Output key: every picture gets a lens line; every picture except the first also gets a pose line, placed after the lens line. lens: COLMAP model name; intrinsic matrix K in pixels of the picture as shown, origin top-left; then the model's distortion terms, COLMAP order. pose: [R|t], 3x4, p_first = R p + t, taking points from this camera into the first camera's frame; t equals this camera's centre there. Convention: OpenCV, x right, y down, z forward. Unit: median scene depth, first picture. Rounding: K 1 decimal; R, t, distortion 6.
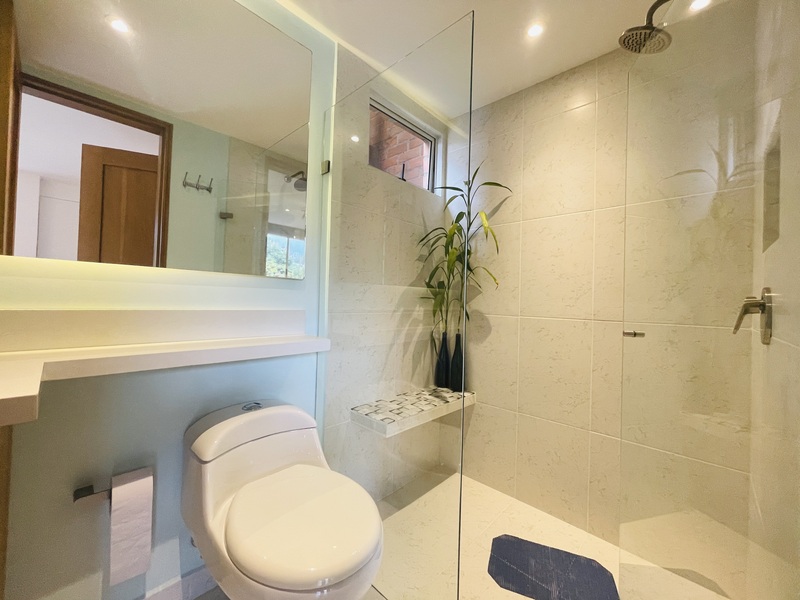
lens RADIAL K [[322.9, 0, 398.5], [0, 322.9, 296.4], [0, 0, 1]] dist [-0.002891, -0.000819]
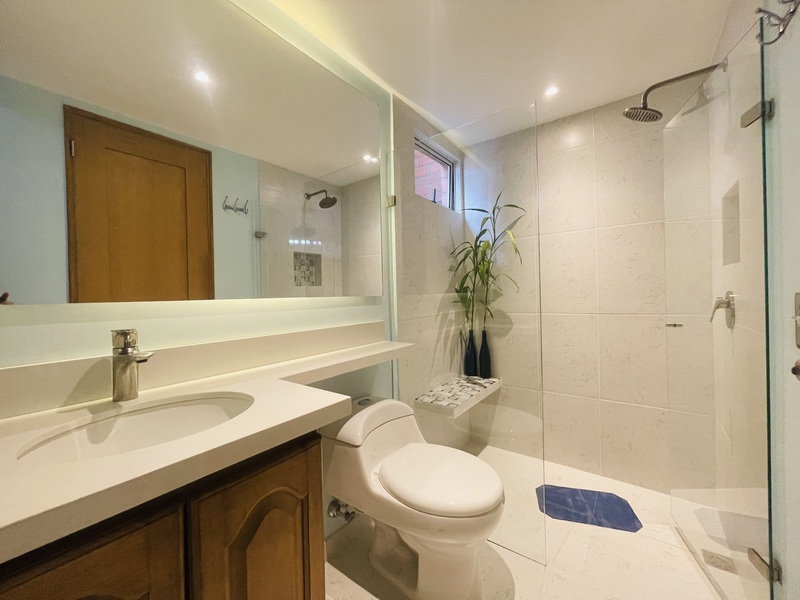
lens RADIAL K [[322.9, 0, 400.2], [0, 322.9, 298.5], [0, 0, 1]] dist [-0.002891, -0.000819]
pose [[0.991656, -0.056010, 0.116106, -0.263703], [0.053297, 0.998231, 0.026349, -0.051367], [-0.117376, -0.019941, 0.992887, -0.151187]]
